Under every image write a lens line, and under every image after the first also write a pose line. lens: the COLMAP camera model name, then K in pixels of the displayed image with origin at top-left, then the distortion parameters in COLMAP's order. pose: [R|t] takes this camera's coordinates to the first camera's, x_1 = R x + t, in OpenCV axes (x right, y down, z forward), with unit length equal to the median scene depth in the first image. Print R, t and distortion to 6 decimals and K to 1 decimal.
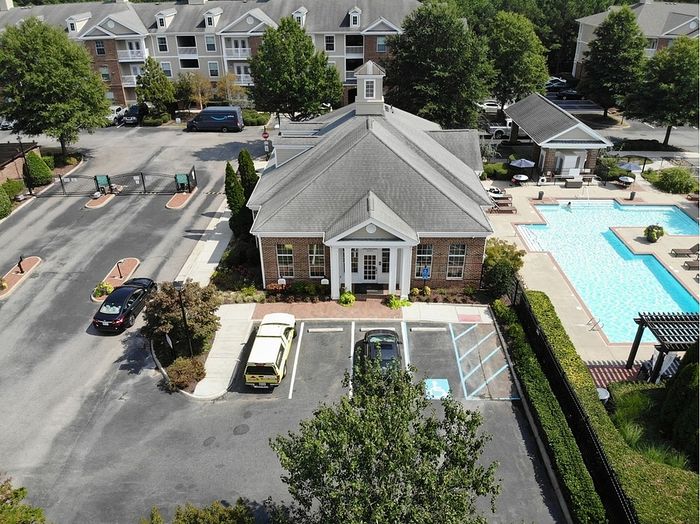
lens RADIAL K [[502.9, 0, 350.0], [0, 502.9, 262.0], [0, 0, 1]] dist [-0.033338, -0.004255]
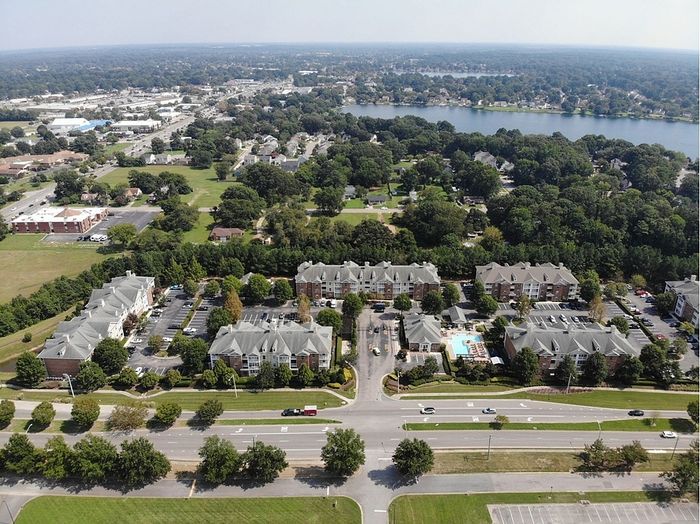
lens RADIAL K [[502.9, 0, 350.0], [0, 502.9, 262.0], [0, 0, 1]] dist [-0.033338, -0.004255]
pose [[0.999338, 0.022673, 0.028460, -1.254696], [-0.019608, 0.994416, -0.103693, -0.433458], [-0.030652, 0.103066, 0.994202, -6.207011]]
